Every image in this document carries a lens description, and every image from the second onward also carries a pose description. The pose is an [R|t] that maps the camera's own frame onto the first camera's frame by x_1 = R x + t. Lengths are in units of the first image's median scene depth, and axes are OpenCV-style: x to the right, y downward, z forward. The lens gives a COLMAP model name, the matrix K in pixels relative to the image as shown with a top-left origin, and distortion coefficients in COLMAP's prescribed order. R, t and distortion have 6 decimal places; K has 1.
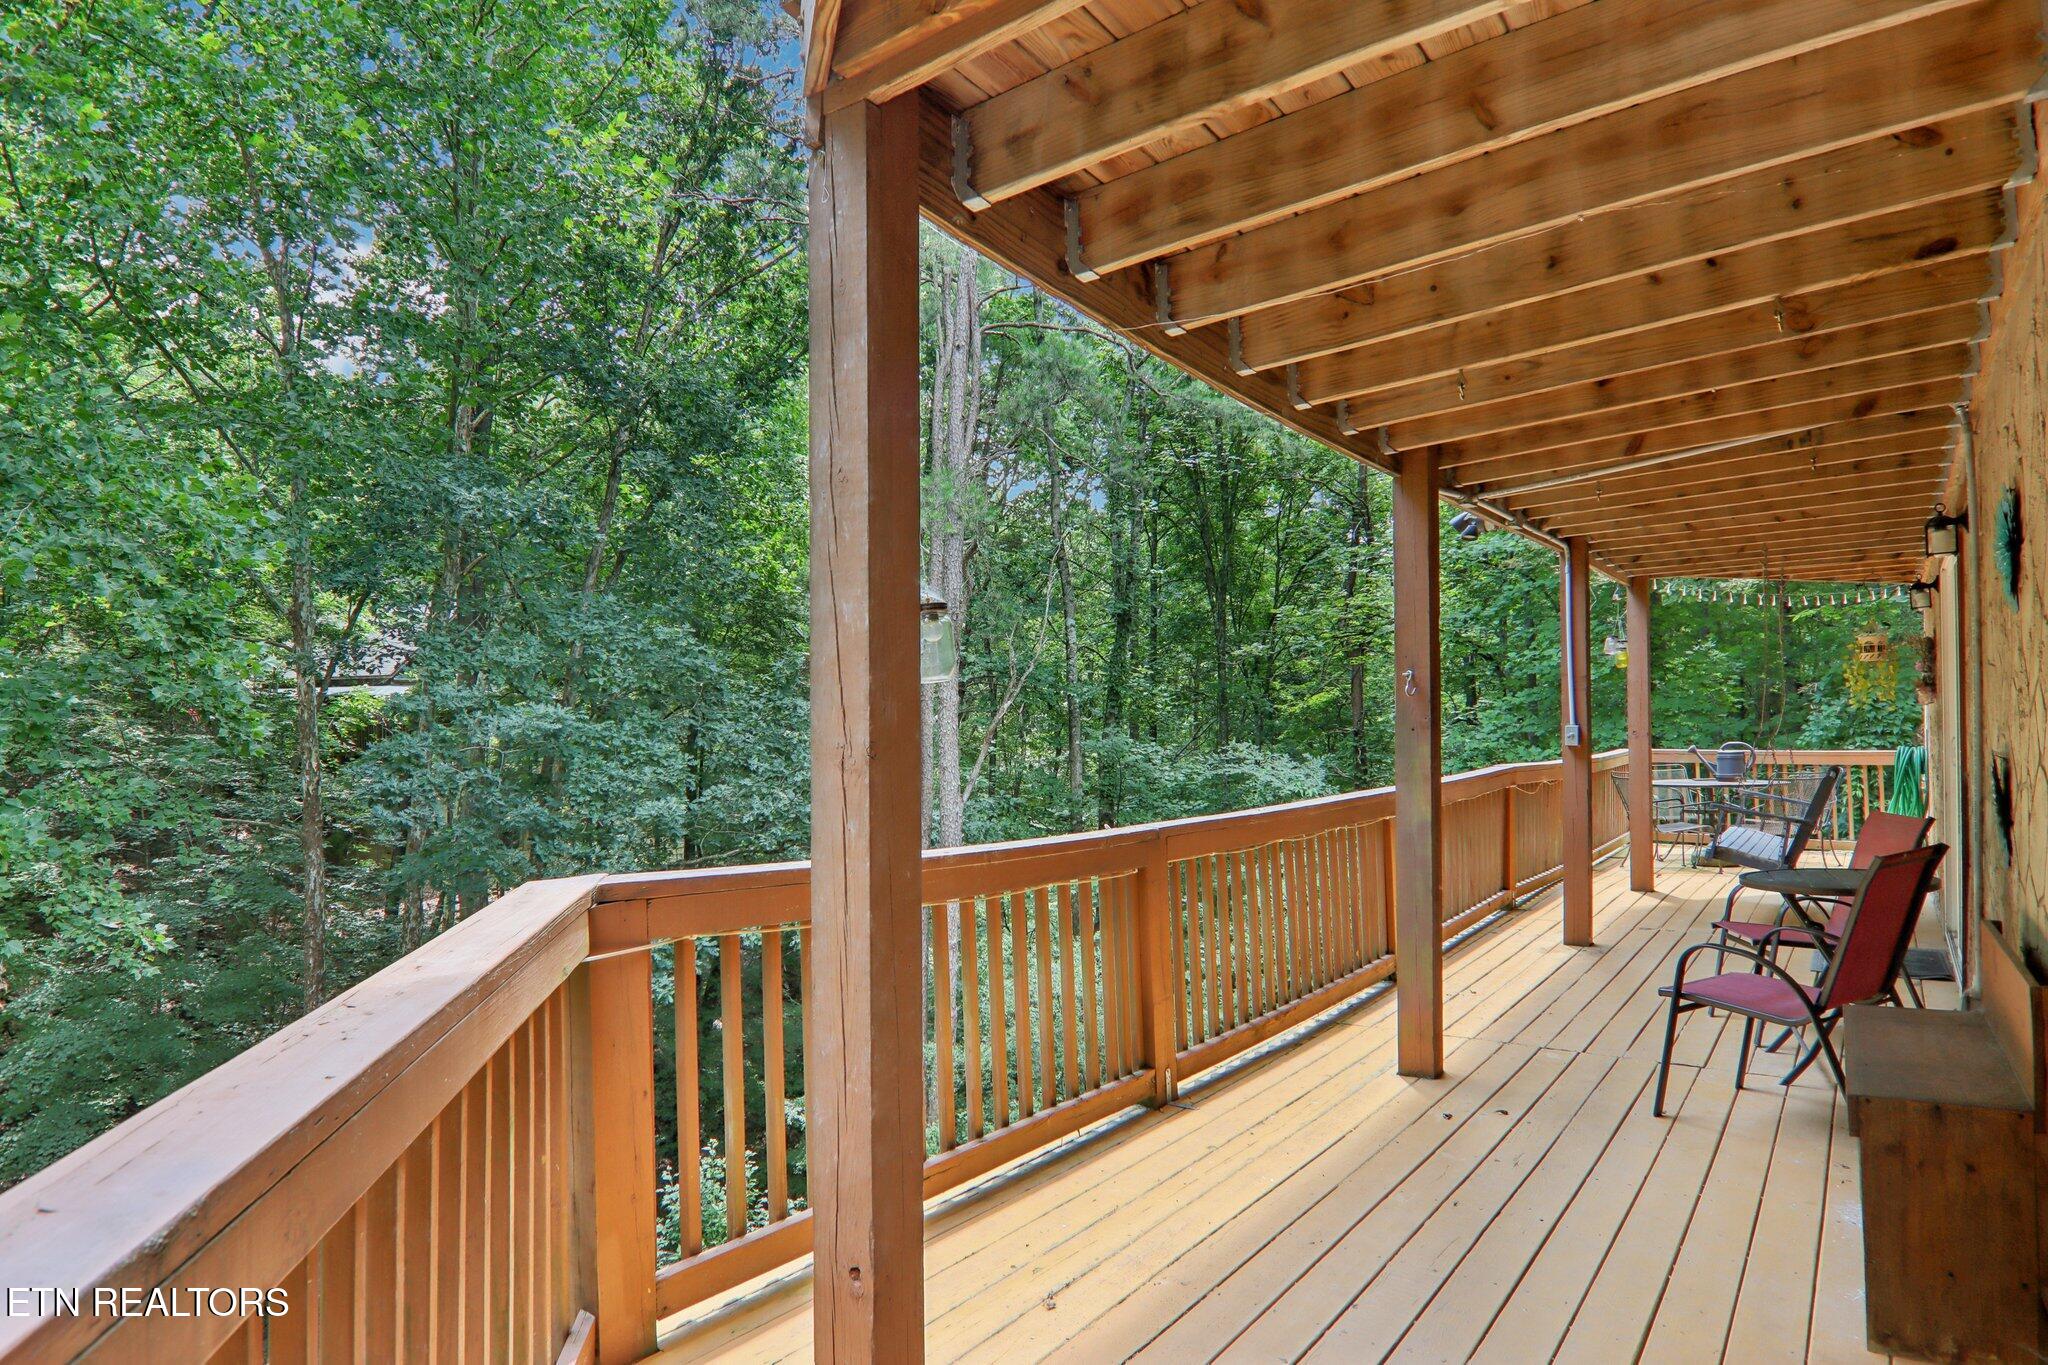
lens RADIAL K [[1135.1, 0, 1024.9], [0, 1135.1, 749.0], [0, 0, 1]] dist [-0.003813, -0.001477]
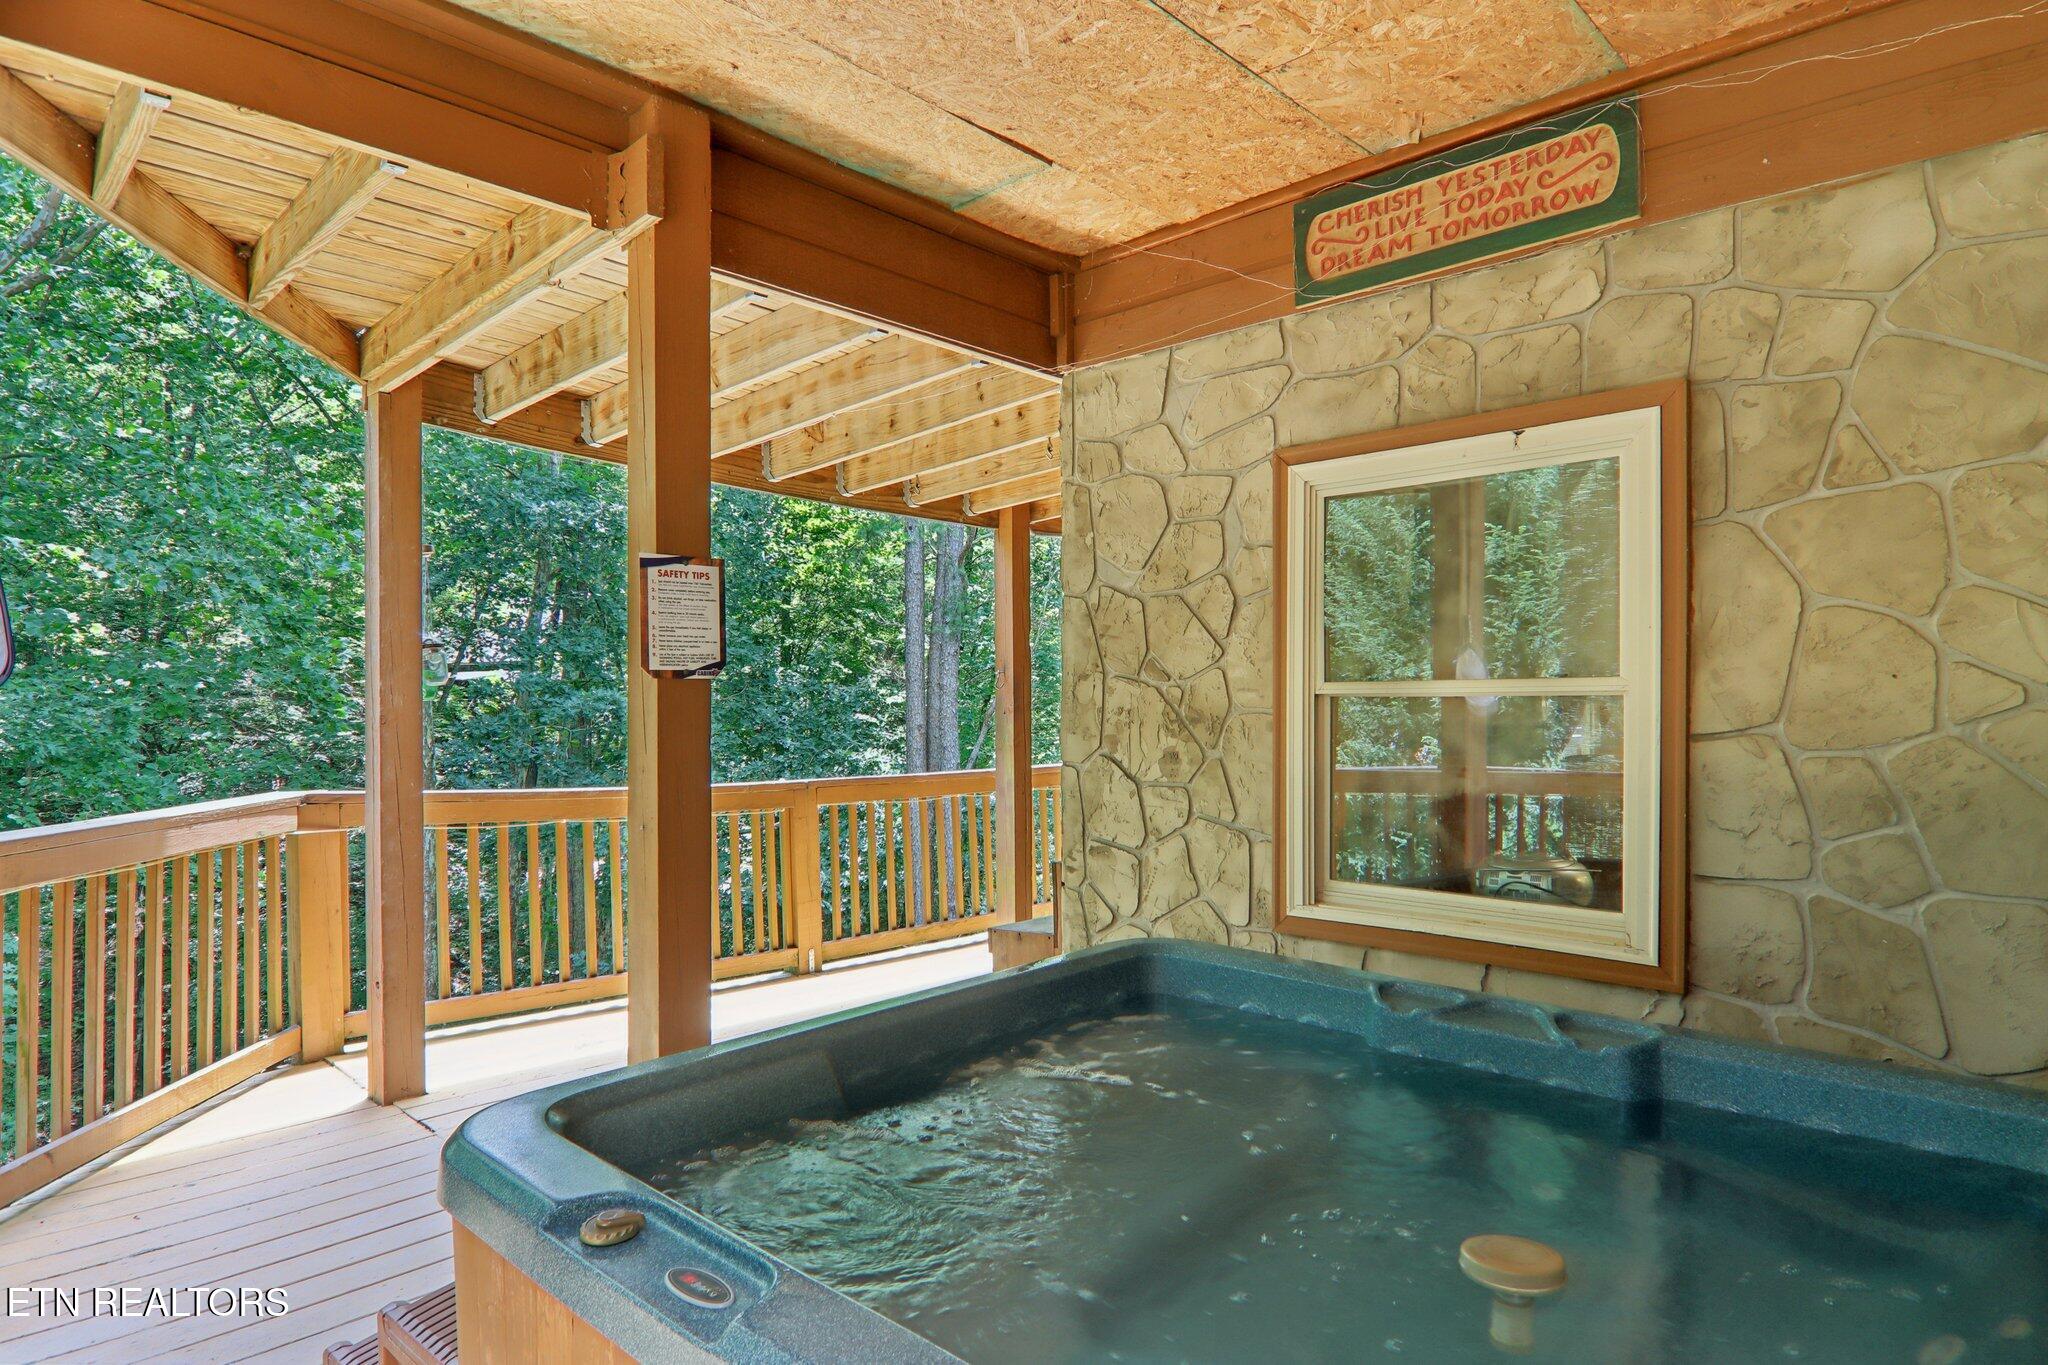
lens RADIAL K [[1140.6, 0, 1026.6], [0, 1140.6, 724.3], [0, 0, 1]] dist [0.020513, -0.017208]
pose [[0.993125, 0.005960, -0.116907, 0.220274], [-0.006866, 0.999949, -0.007342, 0.002812], [0.116857, 0.008094, 0.993116, -0.153982]]
